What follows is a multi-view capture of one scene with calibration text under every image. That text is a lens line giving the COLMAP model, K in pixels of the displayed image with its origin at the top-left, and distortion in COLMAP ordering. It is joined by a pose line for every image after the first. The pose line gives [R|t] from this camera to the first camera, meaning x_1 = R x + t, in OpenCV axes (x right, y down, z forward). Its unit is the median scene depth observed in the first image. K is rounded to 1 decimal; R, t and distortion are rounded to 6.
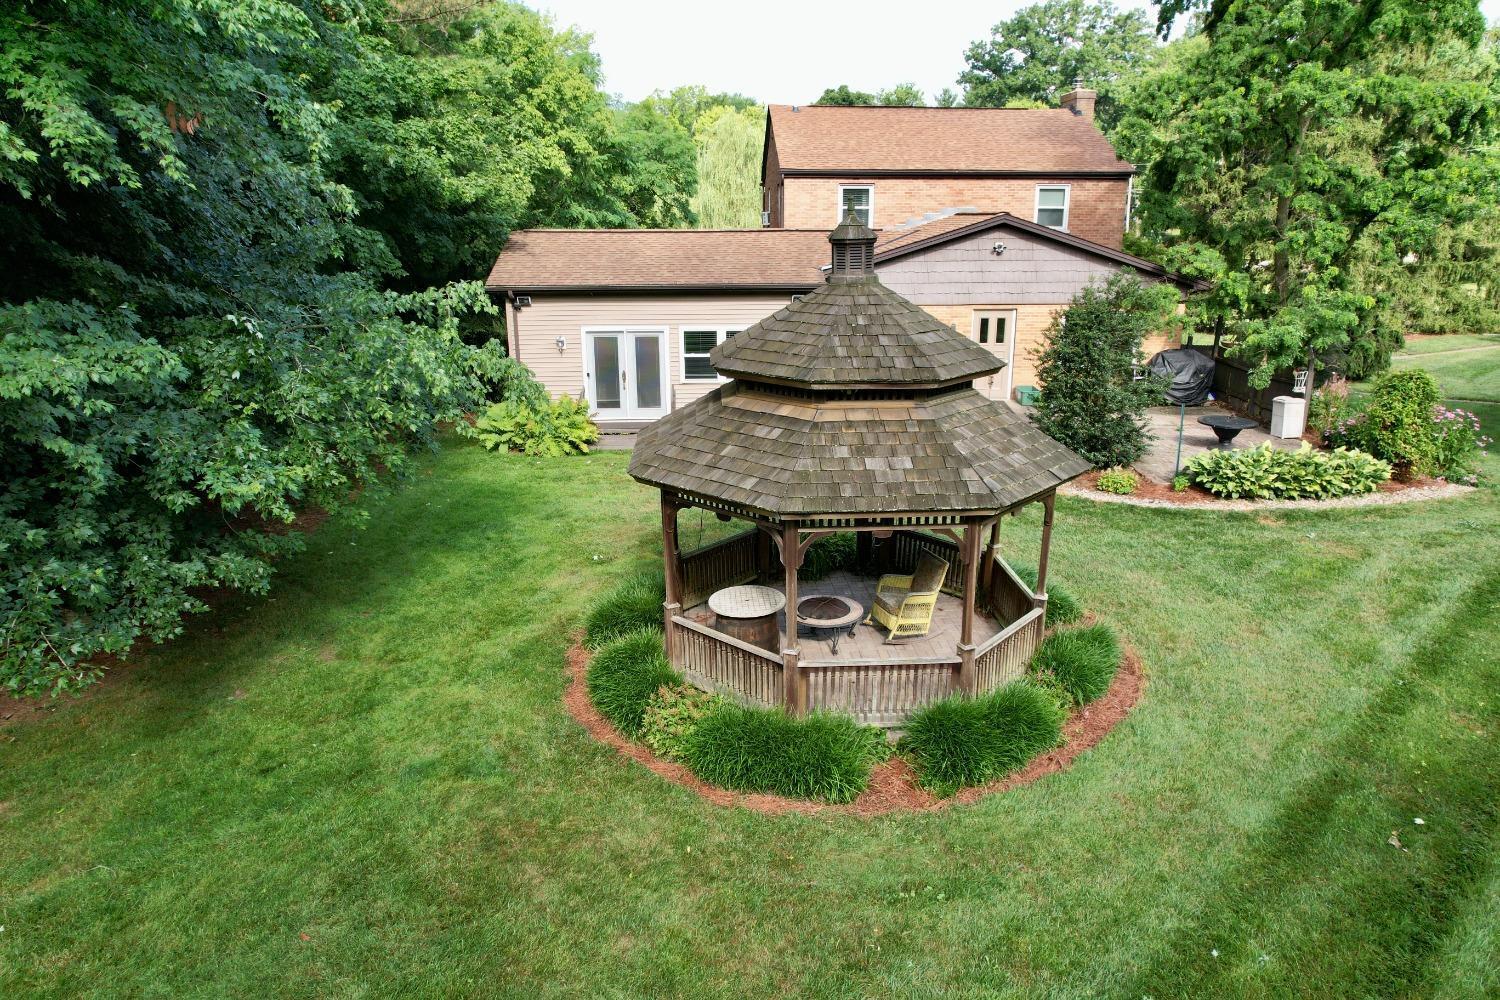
lens RADIAL K [[964.8, 0, 751.2], [0, 964.8, 500.4], [0, 0, 1]] dist [-0.062657, 0.047952]
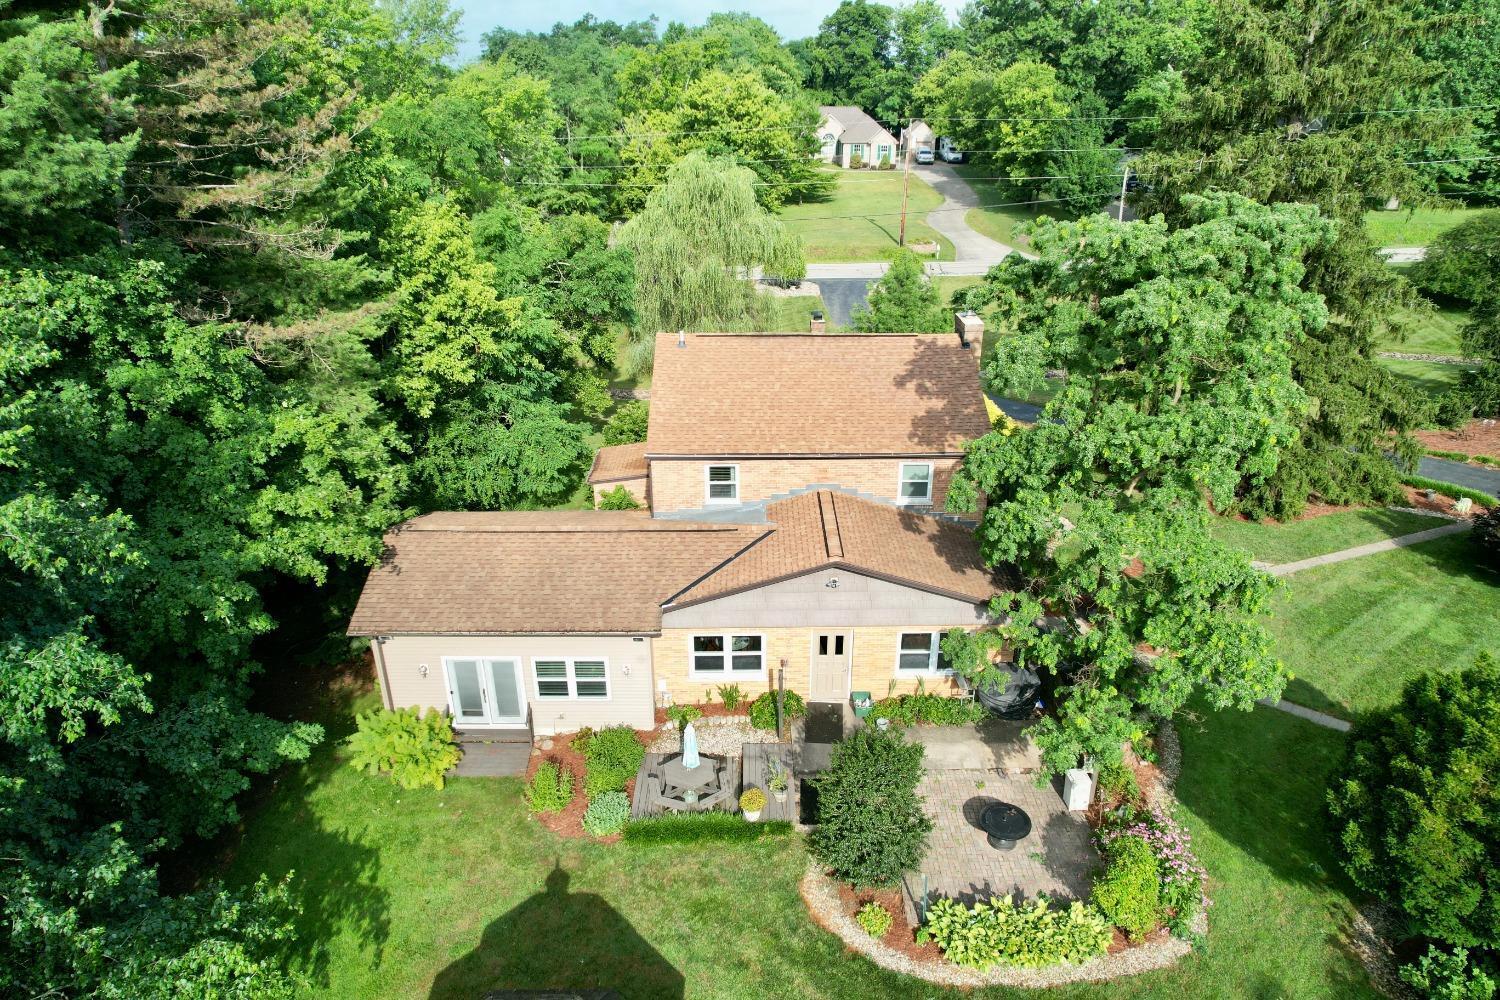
lens RADIAL K [[964.8, 0, 747.1], [0, 964.8, 501.4], [0, 0, 1]] dist [-0.062657, 0.047952]
pose [[0.999220, 0.016098, -0.036053, 0.199988], [-0.011175, 0.991080, 0.132796, -0.489338], [0.037869, -0.132289, 0.990487, -0.038102]]
